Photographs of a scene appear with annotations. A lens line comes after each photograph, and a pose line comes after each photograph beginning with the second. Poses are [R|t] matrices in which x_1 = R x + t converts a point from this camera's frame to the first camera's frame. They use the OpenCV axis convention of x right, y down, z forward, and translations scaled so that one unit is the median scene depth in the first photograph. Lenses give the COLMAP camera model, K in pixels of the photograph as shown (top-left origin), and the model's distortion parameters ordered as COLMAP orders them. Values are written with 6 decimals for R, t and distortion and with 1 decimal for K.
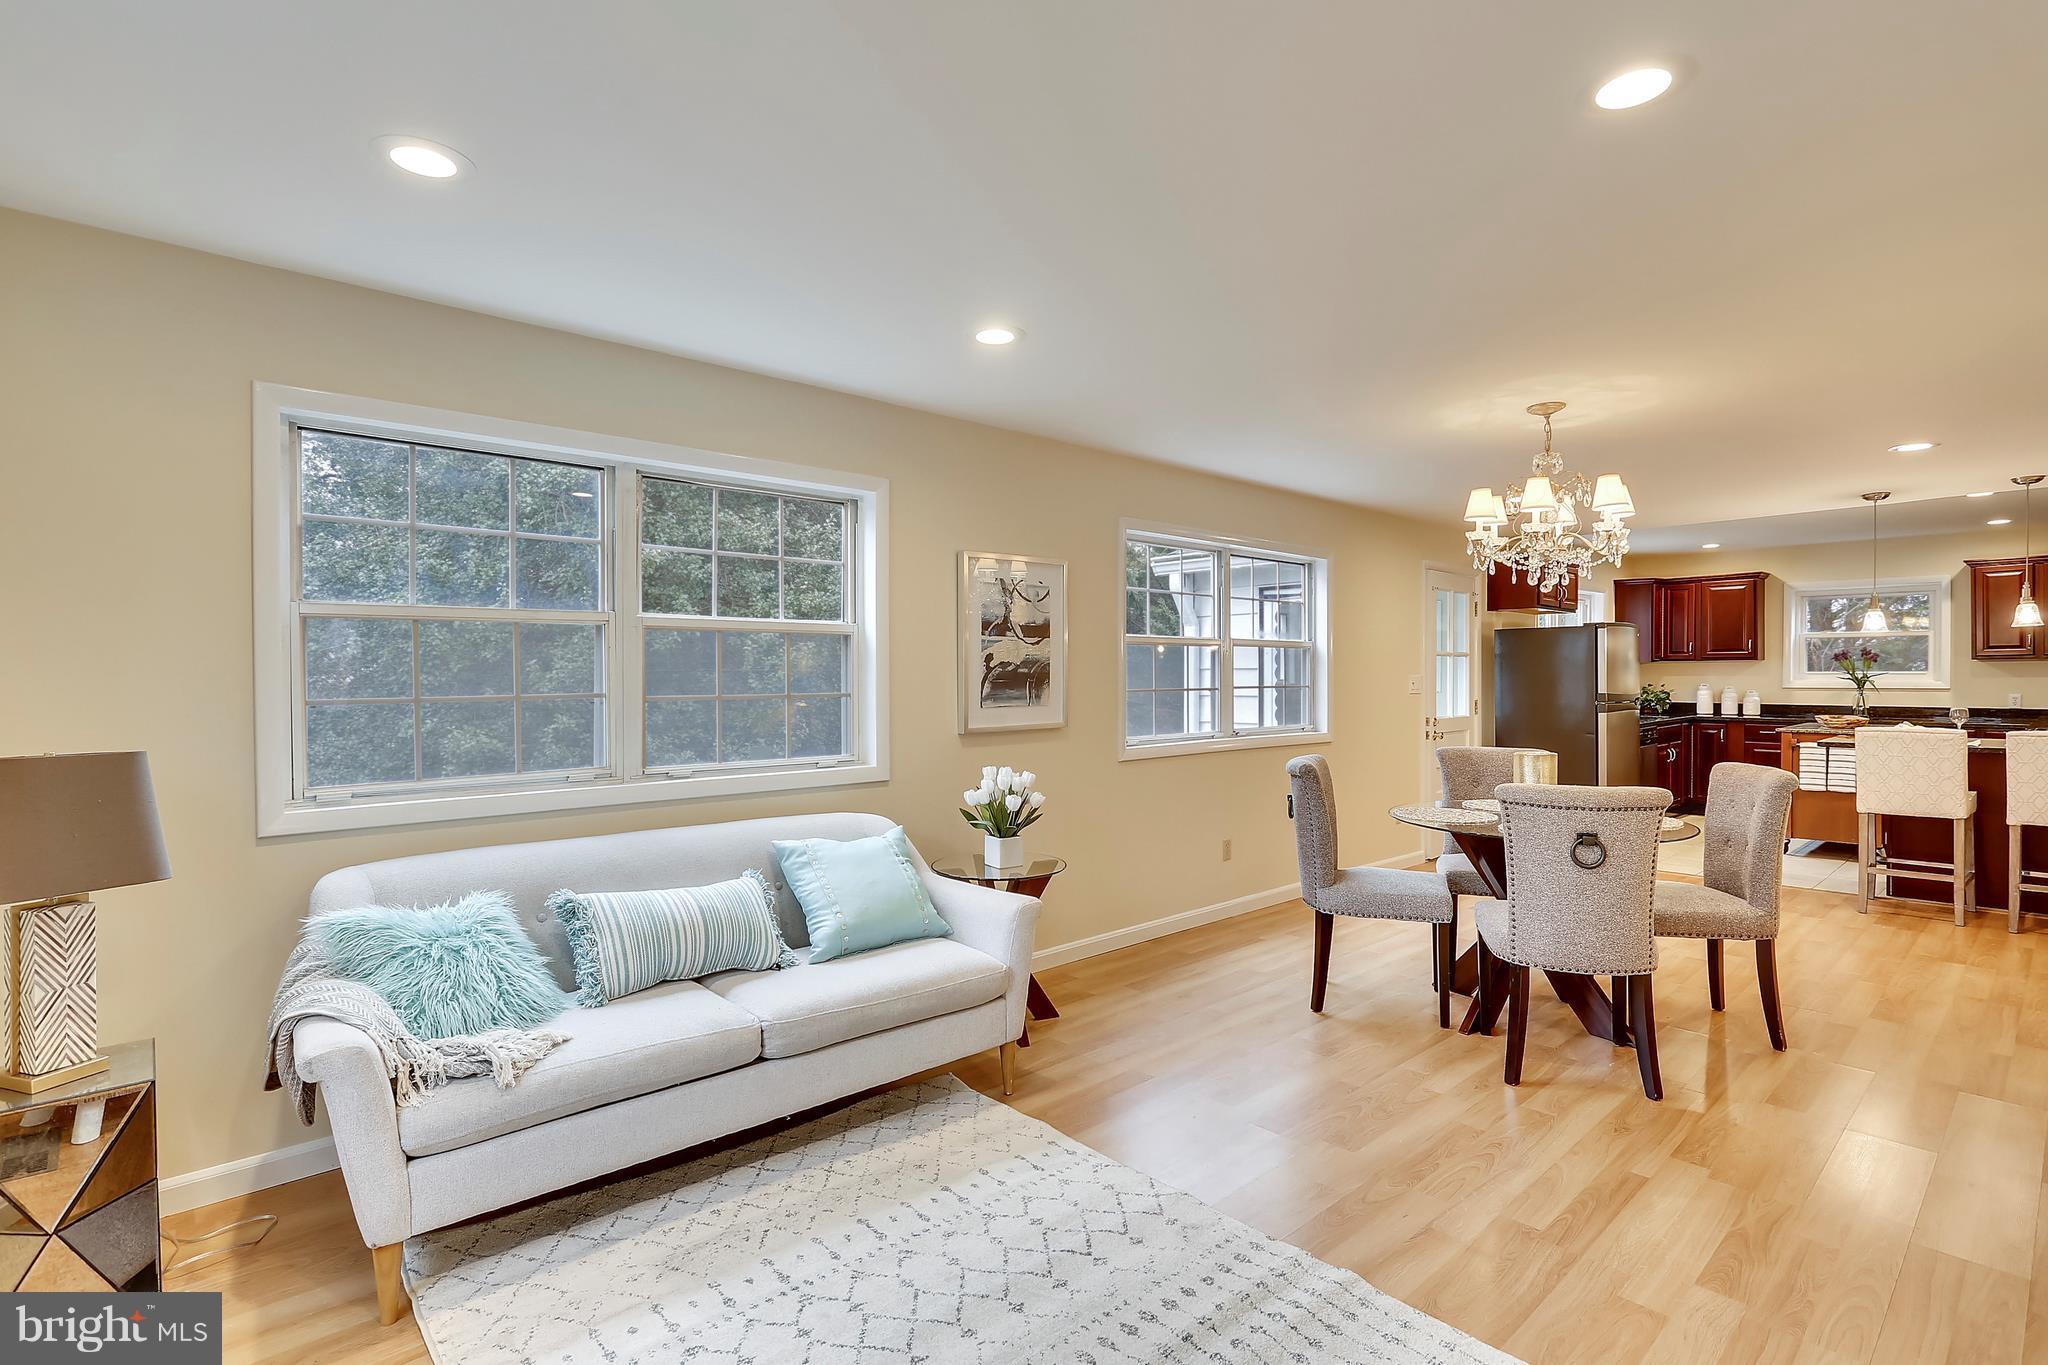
lens RADIAL K [[980.2, 0, 1025.0], [0, 980.2, 684.7], [0, 0, 1]] dist [-0.009192, 0.002889]
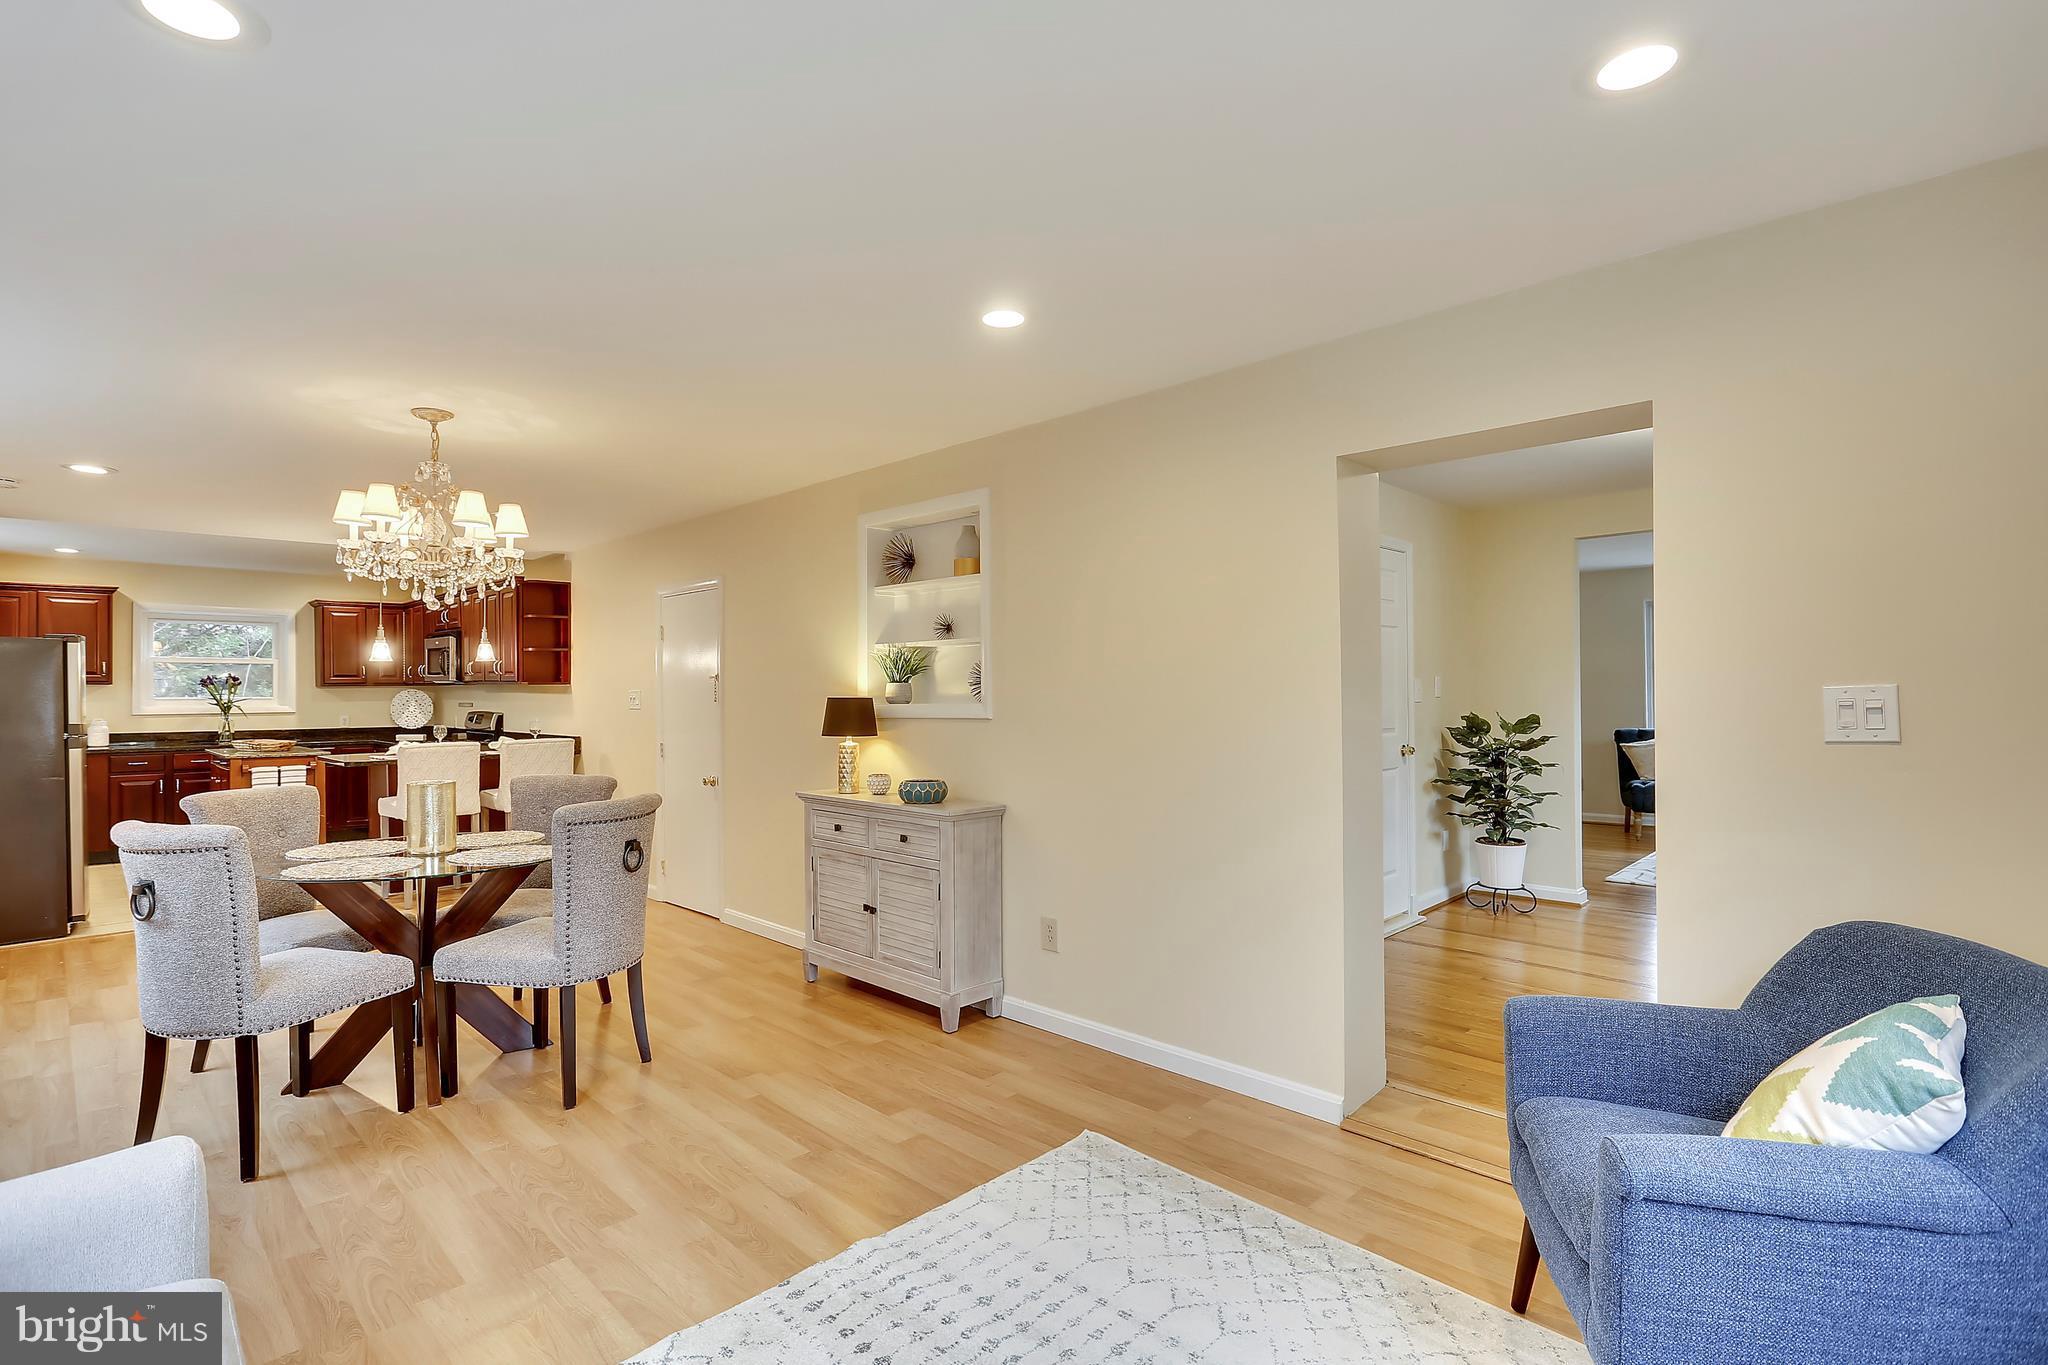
lens RADIAL K [[980.2, 0, 1021.0], [0, 980.2, 684.0], [0, 0, 1]] dist [-0.009192, 0.002889]
pose [[-0.052271, 0.012984, 0.998549, -0.244552], [0.016301, 0.999793, -0.012147, -0.001300], [-0.998500, 0.015643, -0.052472, 0.274635]]
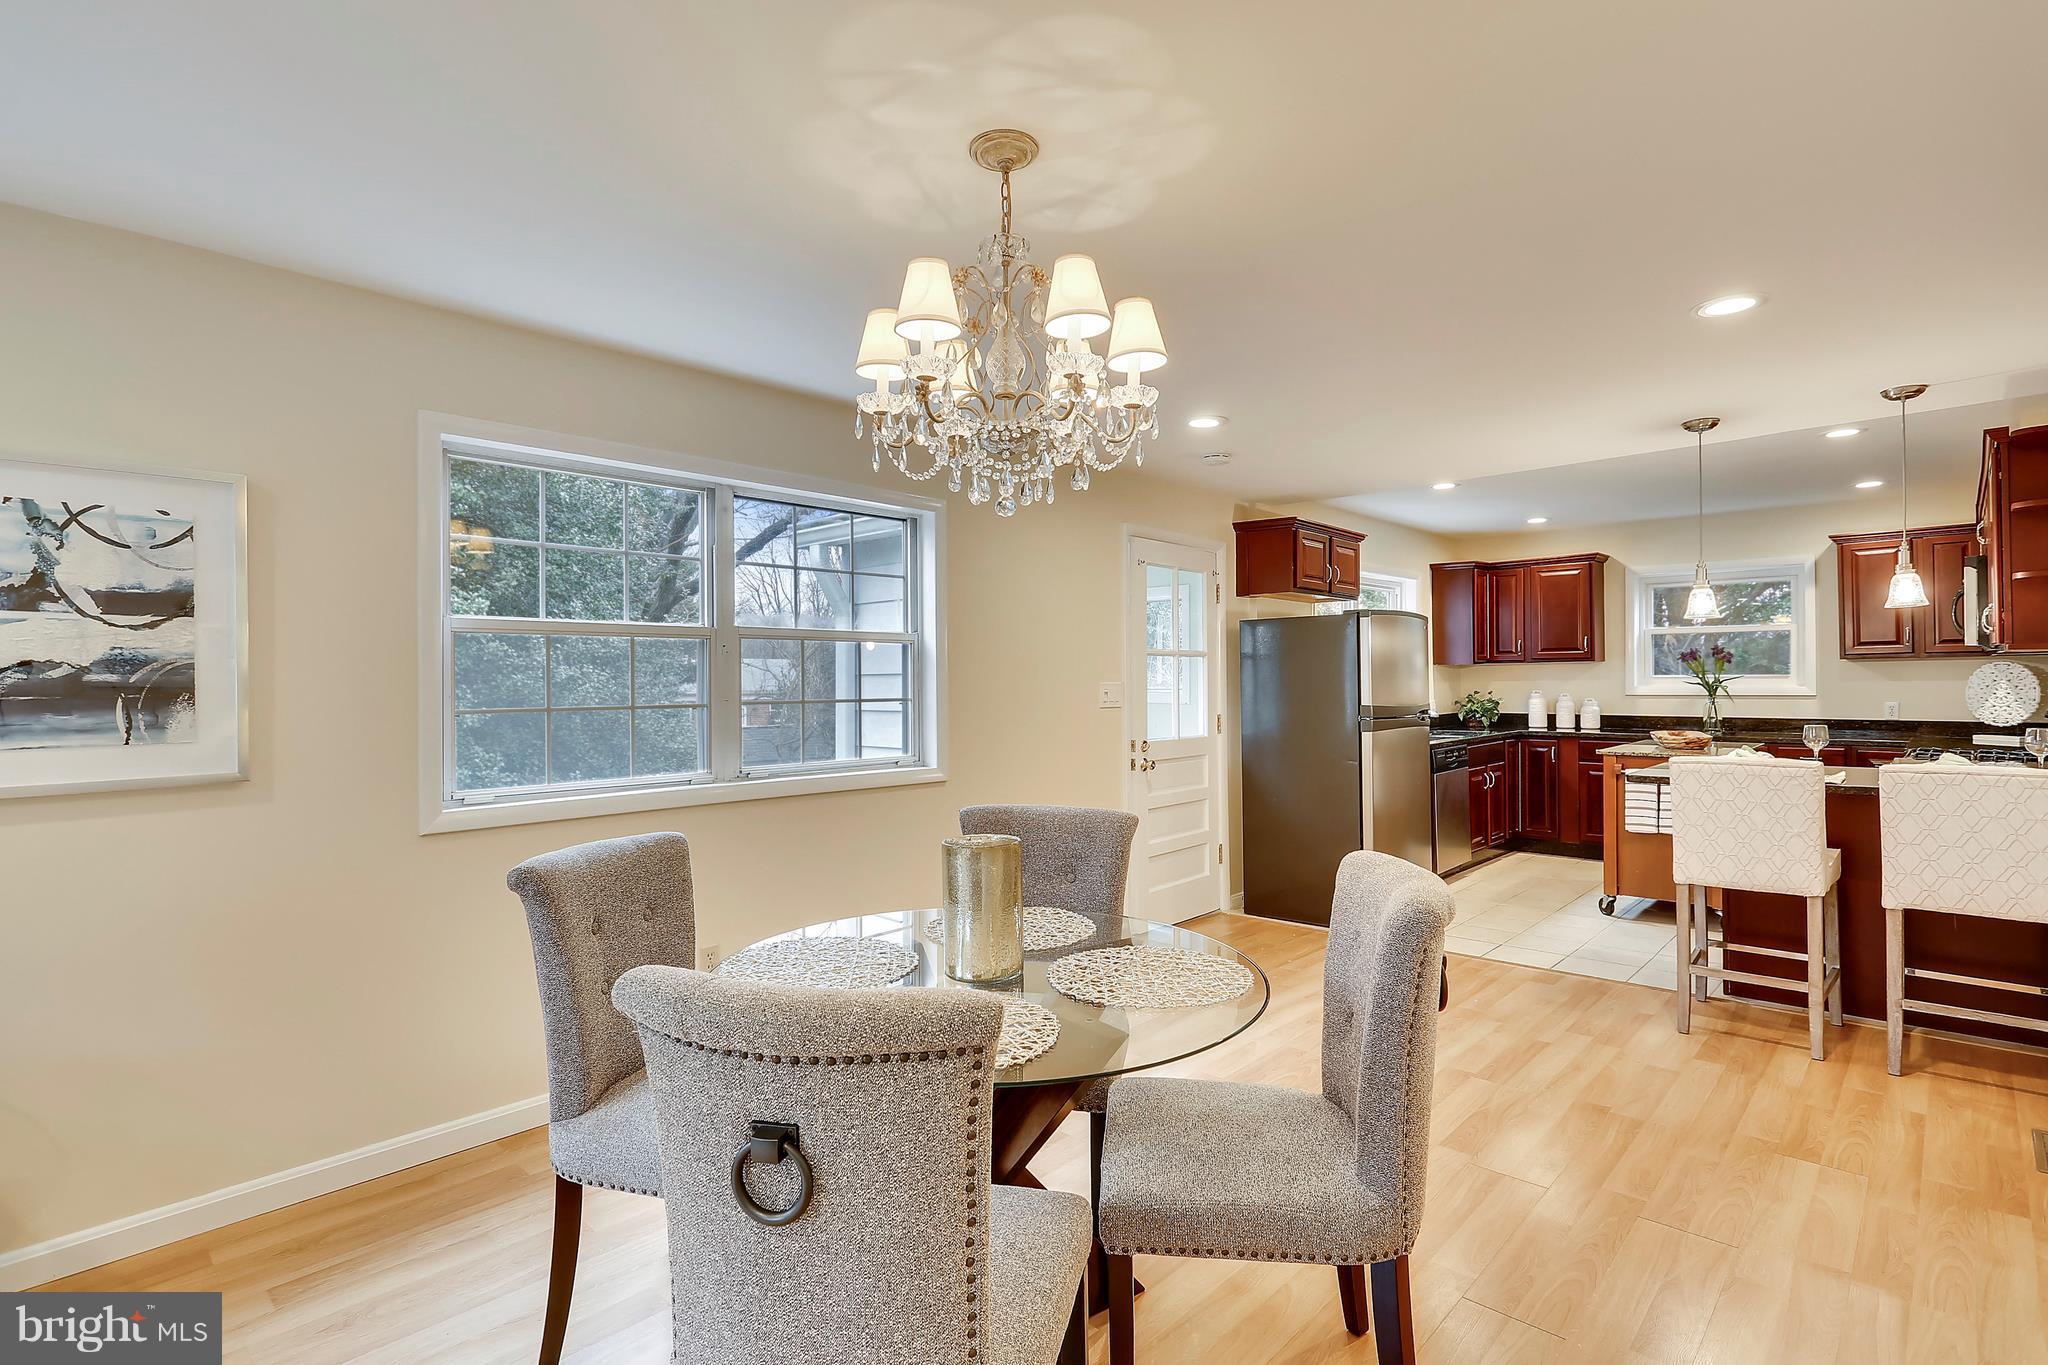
lens RADIAL K [[980.2, 0, 1027.7], [0, 980.2, 681.1], [0, 0, 1]] dist [-0.009192, 0.002889]
pose [[0.997625, -0.004796, 0.068718, 0.286219], [0.005593, 0.999919, -0.011399, -0.002511], [-0.068658, 0.011757, 0.997571, 0.281360]]
